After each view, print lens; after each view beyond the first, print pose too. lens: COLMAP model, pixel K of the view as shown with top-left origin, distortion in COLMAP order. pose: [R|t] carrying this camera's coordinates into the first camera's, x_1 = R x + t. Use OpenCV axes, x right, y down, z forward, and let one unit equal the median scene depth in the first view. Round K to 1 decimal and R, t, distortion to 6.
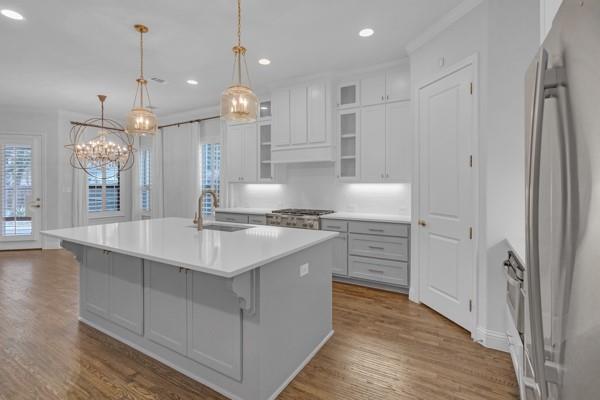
lens RADIAL K [[287.1, 0, 299.0], [0, 287.1, 184.9], [0, 0, 1]] dist [0.000559, 0.000430]
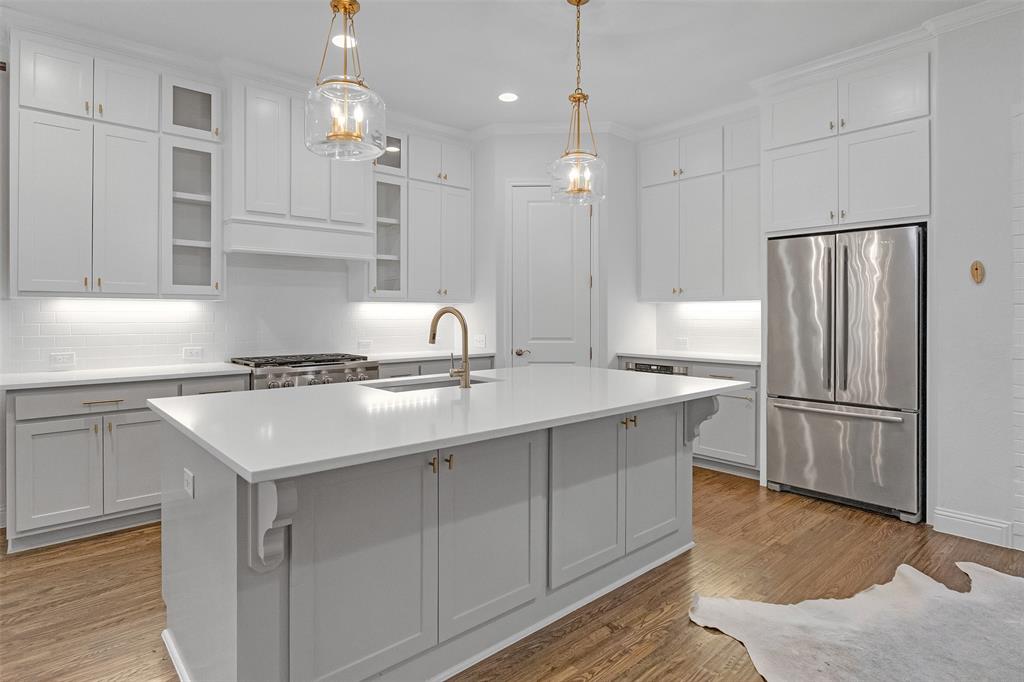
lens RADIAL K [[552.9, 0, 510.1], [0, 552.9, 314.0], [0, 0, 1]] dist [-0.001565, -0.000046]
pose [[0.294791, 0.001628, 0.955560, -0.897503], [0.002959, 0.999992, -0.002617, 0.024315], [-0.955557, 0.003599, 0.294784, 0.465567]]
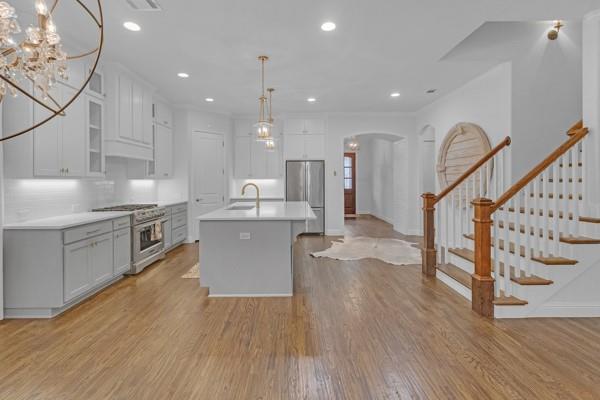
lens RADIAL K [[287.1, 0, 299.0], [0, 287.1, 184.9], [0, 0, 1]] dist [0.000559, 0.000430]
pose [[-0.533823, -0.008817, 0.845550, -1.336071], [0.006732, 0.999870, 0.014677, 0.004190], [-0.845570, 0.013527, -0.533694, 1.208325]]
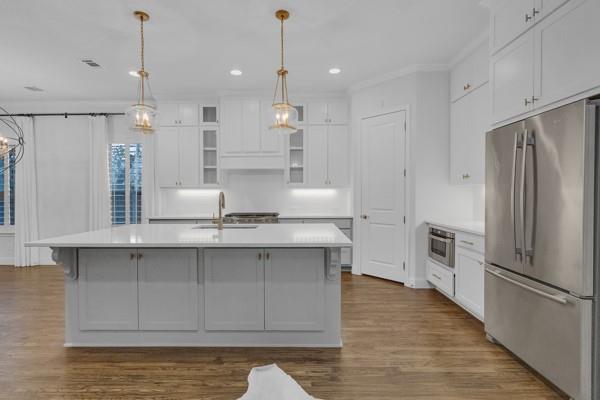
lens RADIAL K [[292.8, 0, 300.0], [0, 292.8, 200.0], [0, 0, 1]] dist [-0.001238, 0.000095]
pose [[0.864211, -0.011880, 0.502990, -0.458104], [0.003078, 0.999827, 0.018326, 0.021816], [-0.503121, -0.014289, 0.864098, -0.054953]]
